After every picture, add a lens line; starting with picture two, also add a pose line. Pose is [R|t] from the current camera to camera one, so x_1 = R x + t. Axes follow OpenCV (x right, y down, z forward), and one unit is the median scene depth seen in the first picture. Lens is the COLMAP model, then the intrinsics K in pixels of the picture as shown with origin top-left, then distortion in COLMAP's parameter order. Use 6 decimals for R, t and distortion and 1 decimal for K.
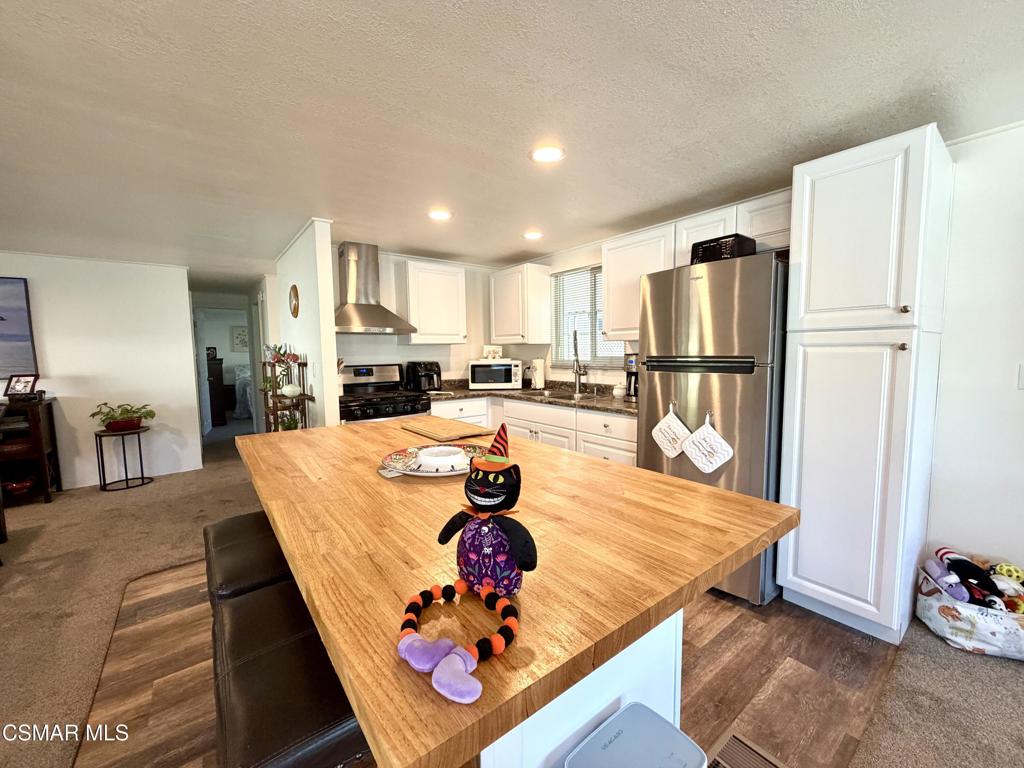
lens RADIAL K [[408.2, 0, 509.3], [0, 408.2, 384.1], [0, 0, 1]] dist [0.000051, -0.000254]
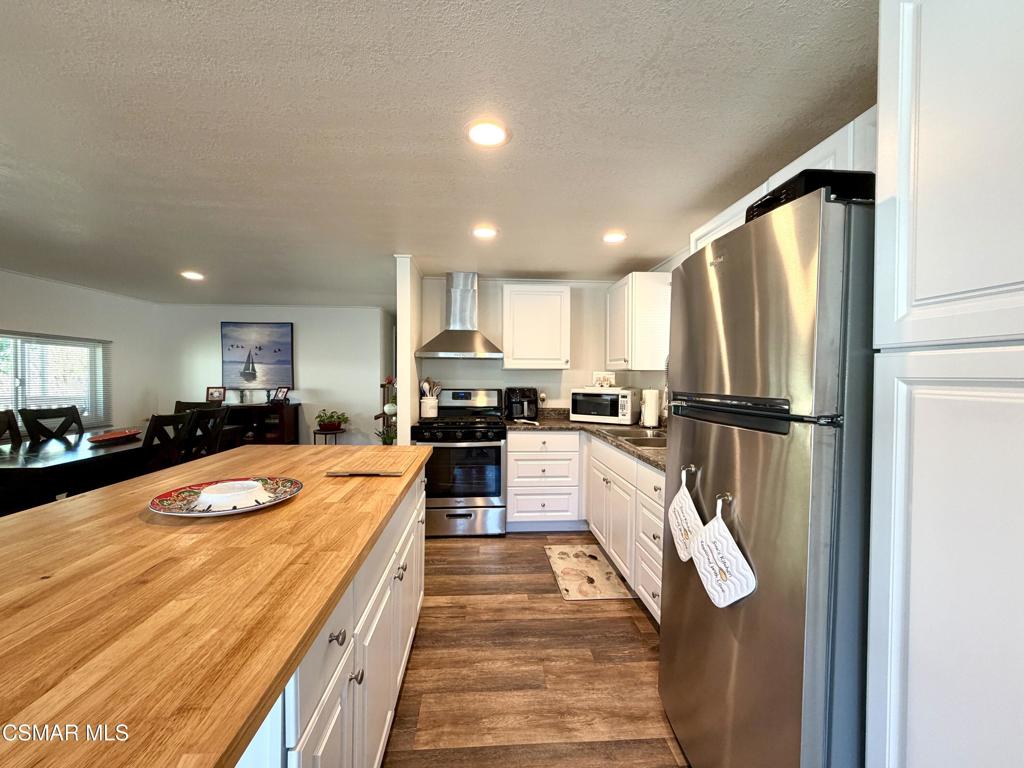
lens RADIAL K [[408.2, 0, 509.3], [0, 408.2, 384.1], [0, 0, 1]] dist [0.000051, -0.000254]
pose [[0.834480, 0.030115, -0.550215, 0.294002], [-0.063126, 0.997156, -0.041161, -0.022751], [0.547411, 0.069081, 0.834008, 0.196756]]
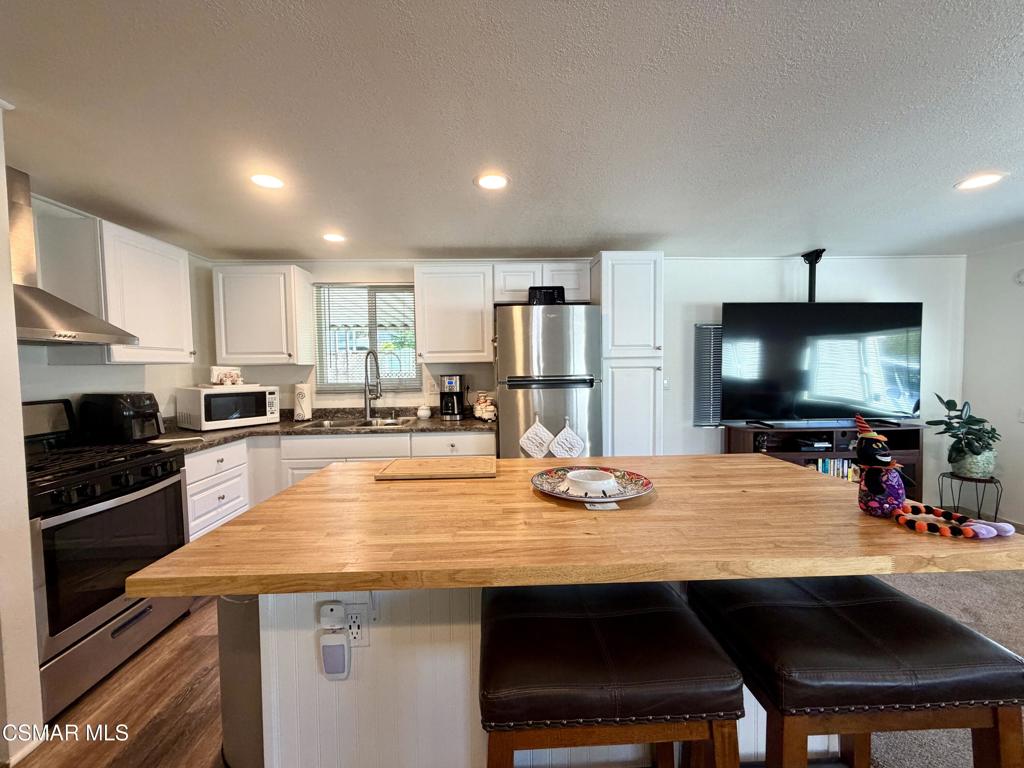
lens RADIAL K [[408.2, 0, 509.3], [0, 408.2, 384.1], [0, 0, 1]] dist [0.000051, -0.000254]
pose [[0.584370, -0.028984, 0.810970, -0.368068], [0.073524, 0.997143, -0.017342, -0.016447], [-0.808150, 0.069760, 0.584831, 0.200113]]
